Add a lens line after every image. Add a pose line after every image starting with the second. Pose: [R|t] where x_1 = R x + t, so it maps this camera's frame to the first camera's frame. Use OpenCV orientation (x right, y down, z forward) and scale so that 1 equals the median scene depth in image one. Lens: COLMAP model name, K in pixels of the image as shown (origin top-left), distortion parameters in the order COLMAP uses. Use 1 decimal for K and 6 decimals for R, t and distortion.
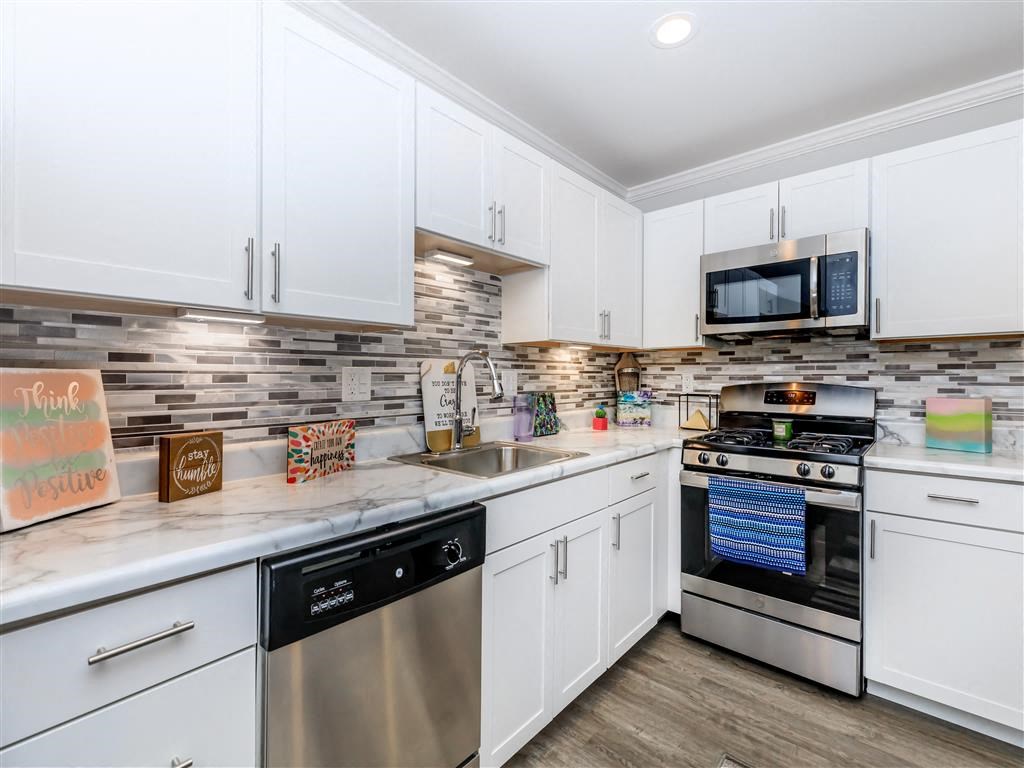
lens RADIAL K [[463.8, 0, 511.9], [0, 463.8, 377.1], [0, 0, 1]] dist [0.001250, -0.000056]
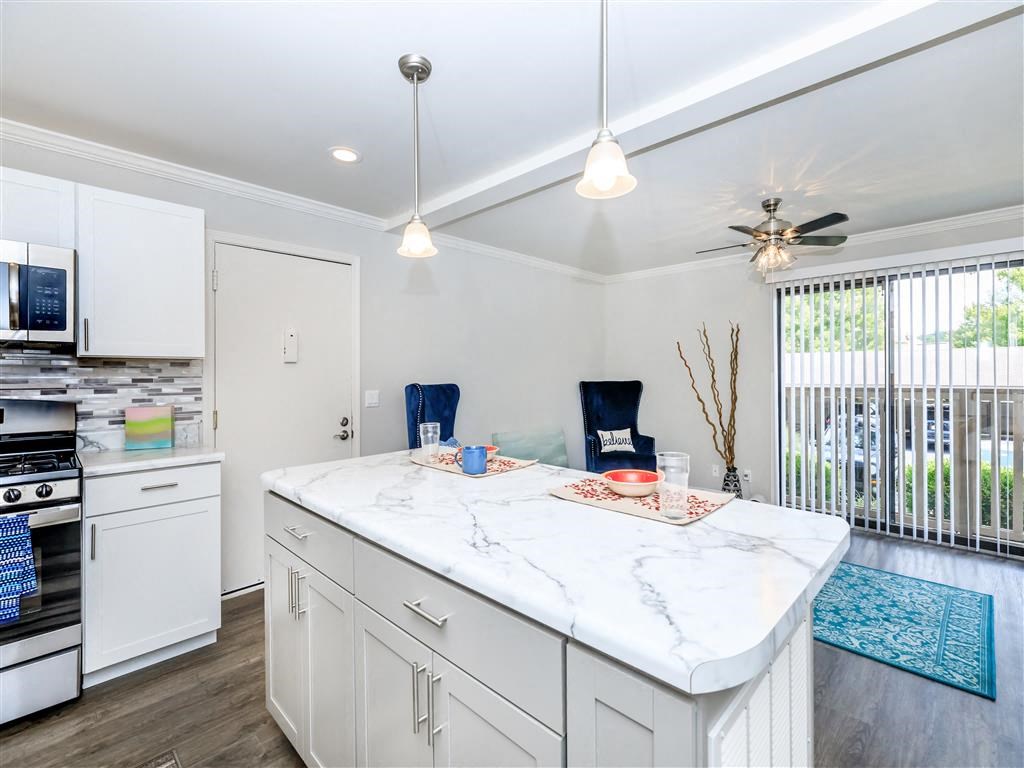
lens RADIAL K [[463.8, 0, 511.9], [0, 463.8, 377.1], [0, 0, 1]] dist [0.001250, -0.000056]
pose [[0.064667, -0.002988, 0.997902, -0.218224], [0.004939, 0.999984, 0.002674, -0.032247], [-0.997895, 0.004756, 0.064680, -0.049671]]
